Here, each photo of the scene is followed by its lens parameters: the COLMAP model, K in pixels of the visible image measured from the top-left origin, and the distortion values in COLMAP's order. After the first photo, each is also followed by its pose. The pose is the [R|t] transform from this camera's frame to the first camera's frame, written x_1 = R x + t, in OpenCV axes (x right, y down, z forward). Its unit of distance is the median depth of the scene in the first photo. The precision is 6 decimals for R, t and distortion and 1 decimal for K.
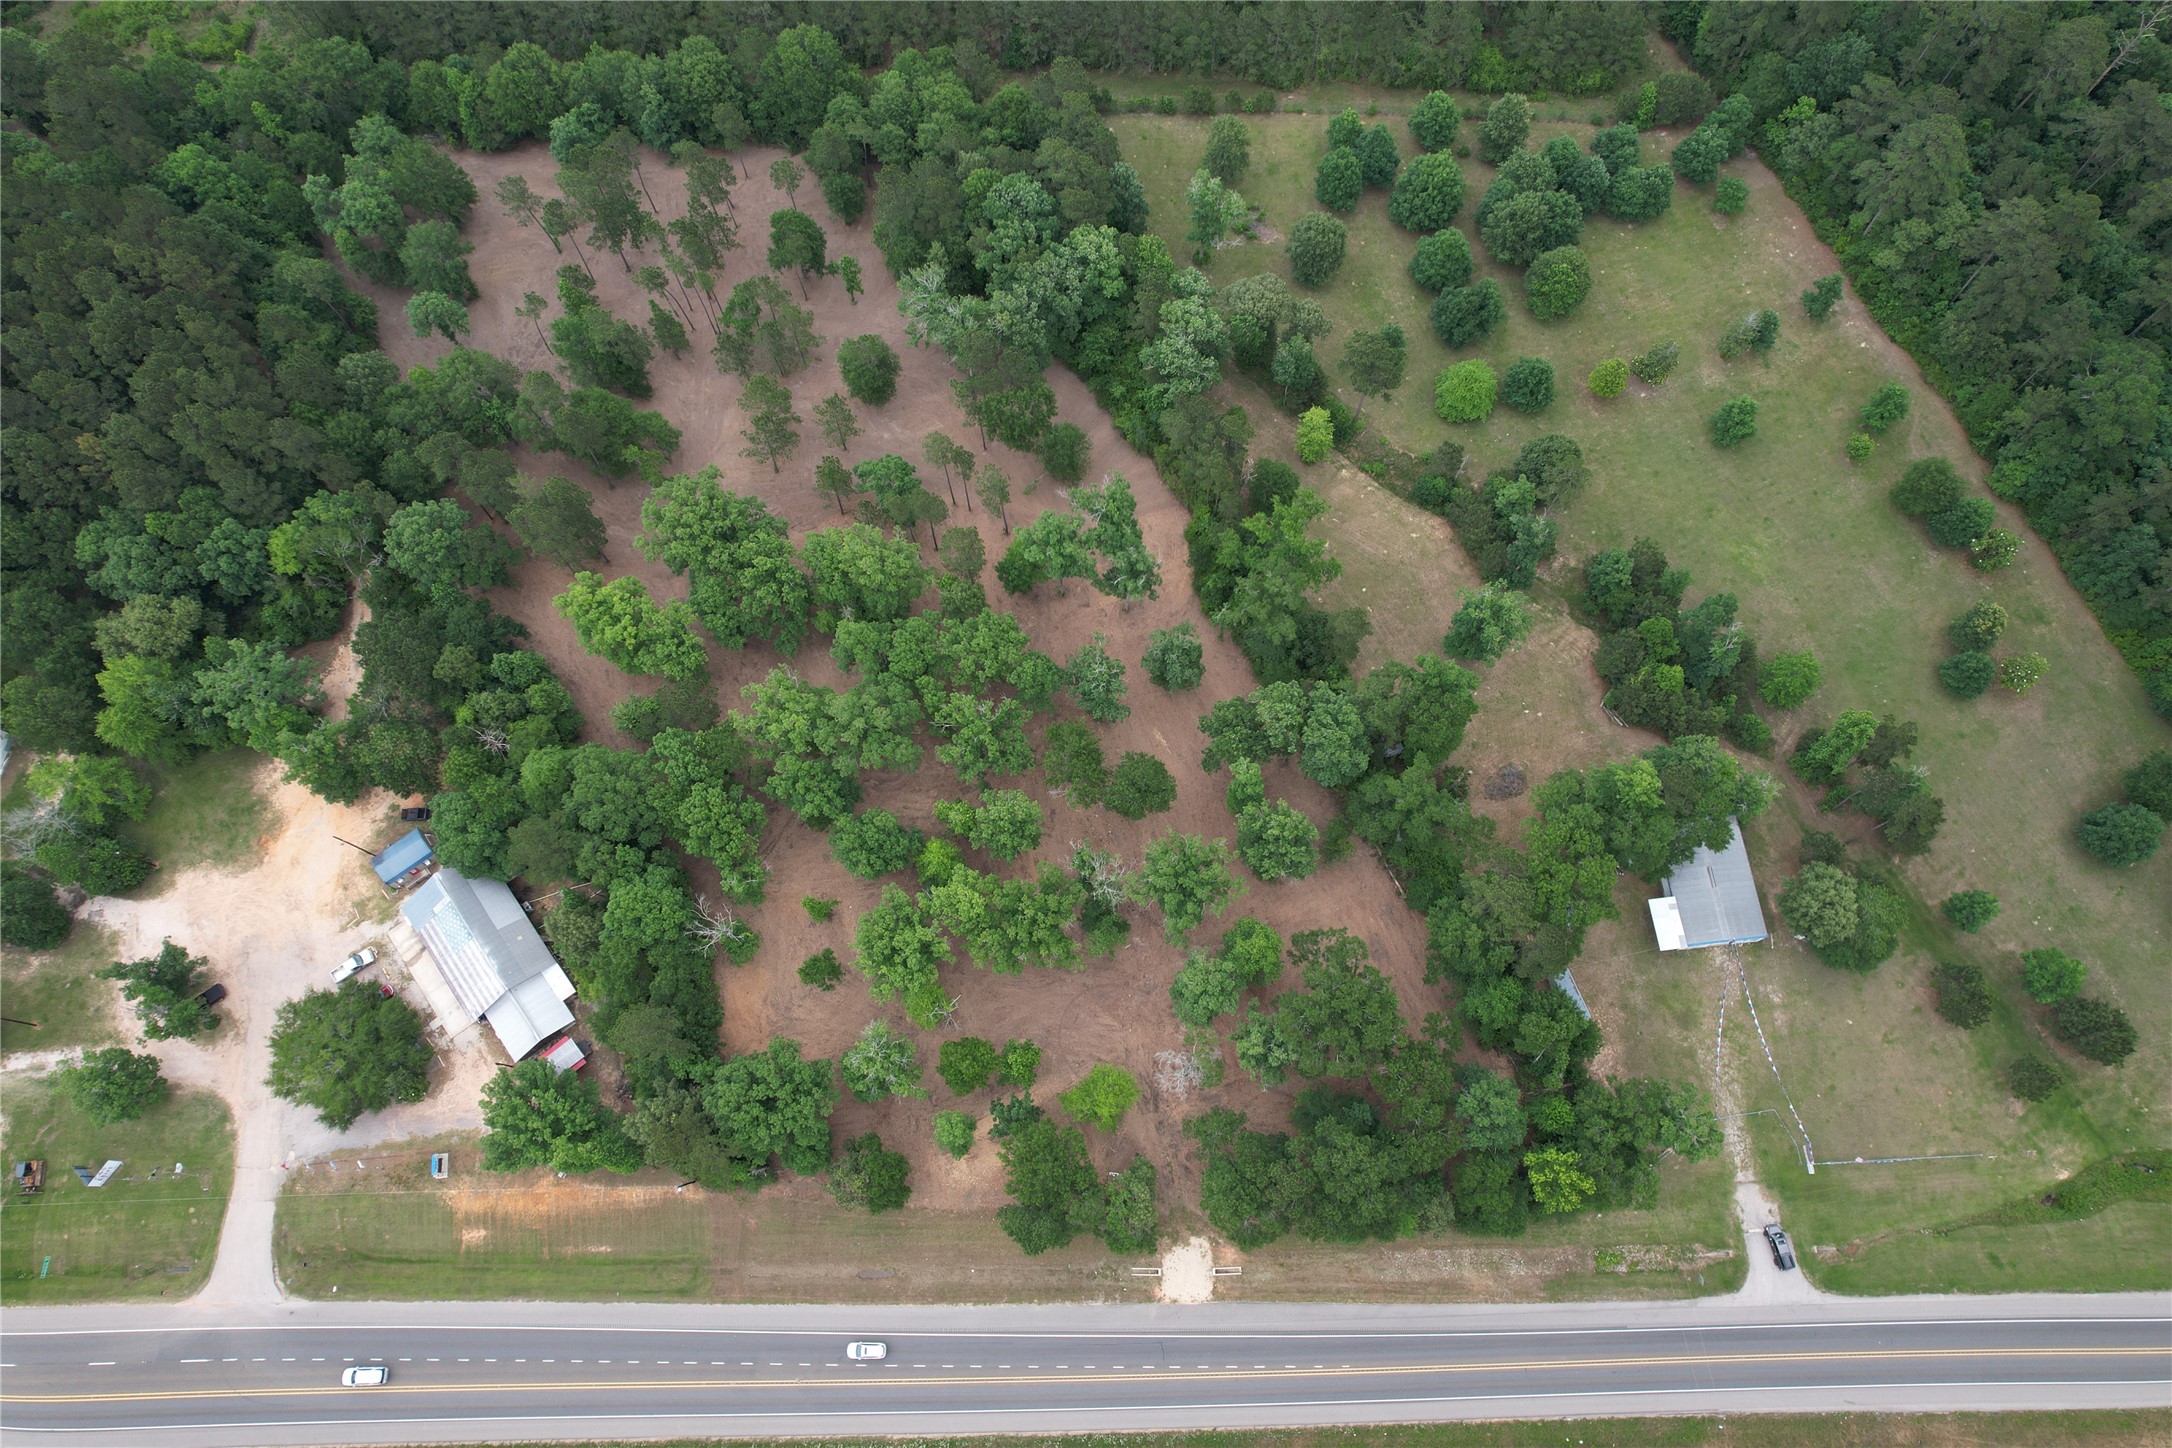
lens RADIAL K [[1401.3, 0, 1093.2], [0, 1401.3, 721.2], [0, 0, 1]] dist [-0.071819, 0.065189]
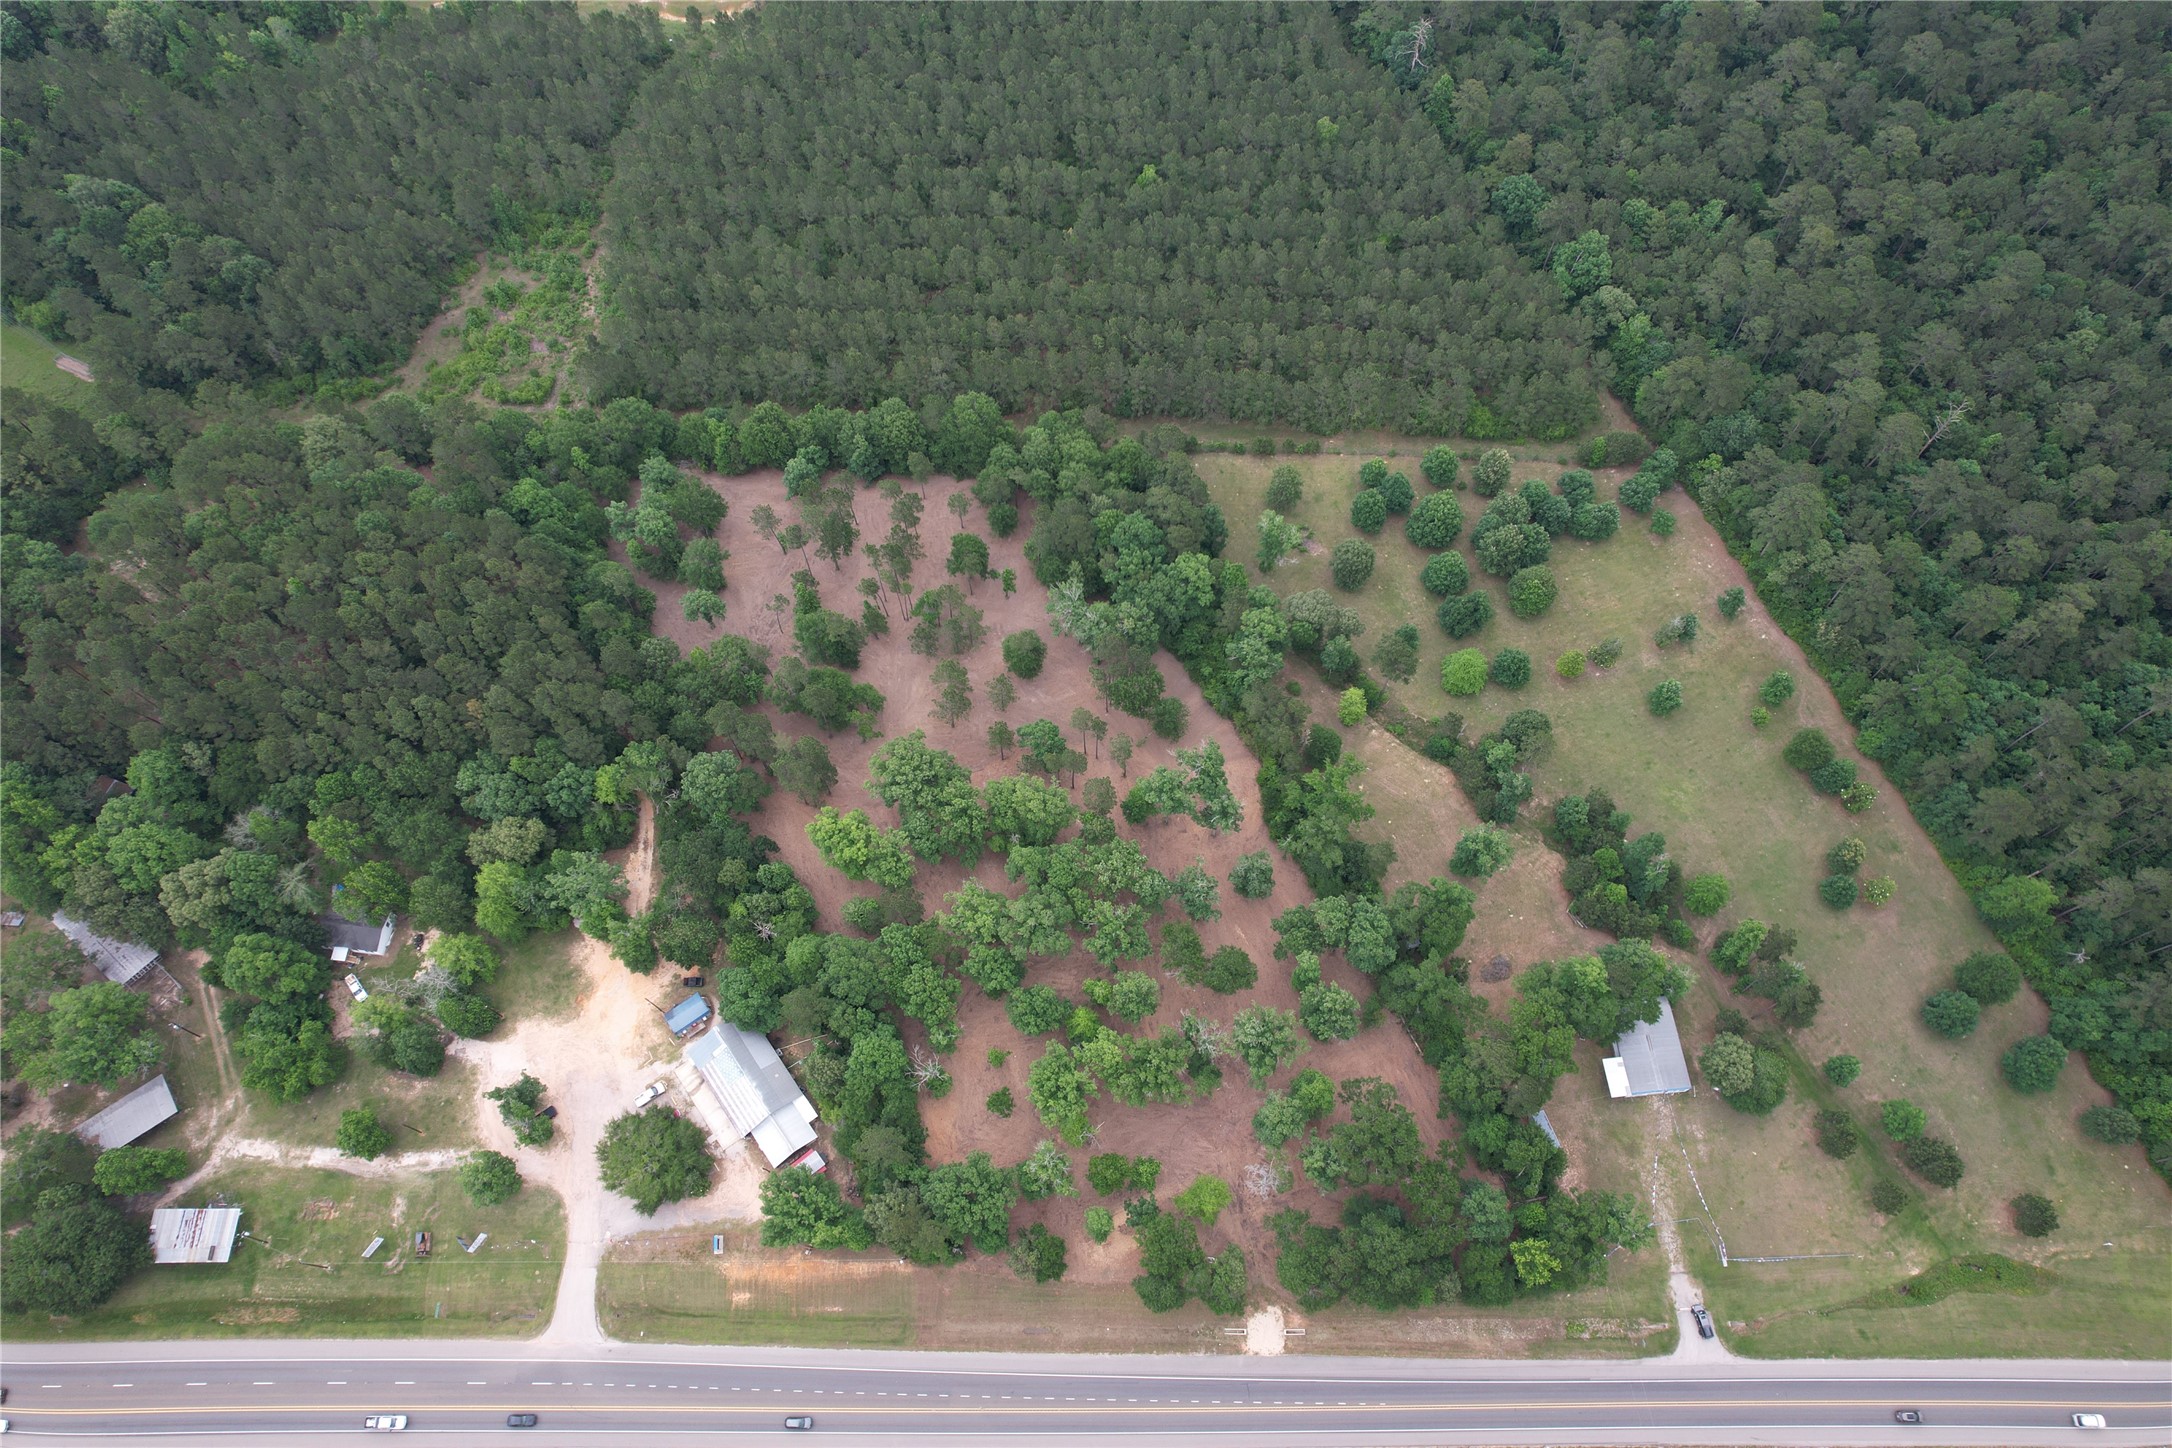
lens RADIAL K [[1401.3, 0, 1098.3], [0, 1401.3, 718.6], [0, 0, 1]] dist [-0.071819, 0.065189]
pose [[0.999876, 0.015623, -0.001804, -0.095240], [-0.015727, 0.993610, -0.111768, -0.042996], [0.000047, 0.111783, 0.993733, -0.384281]]
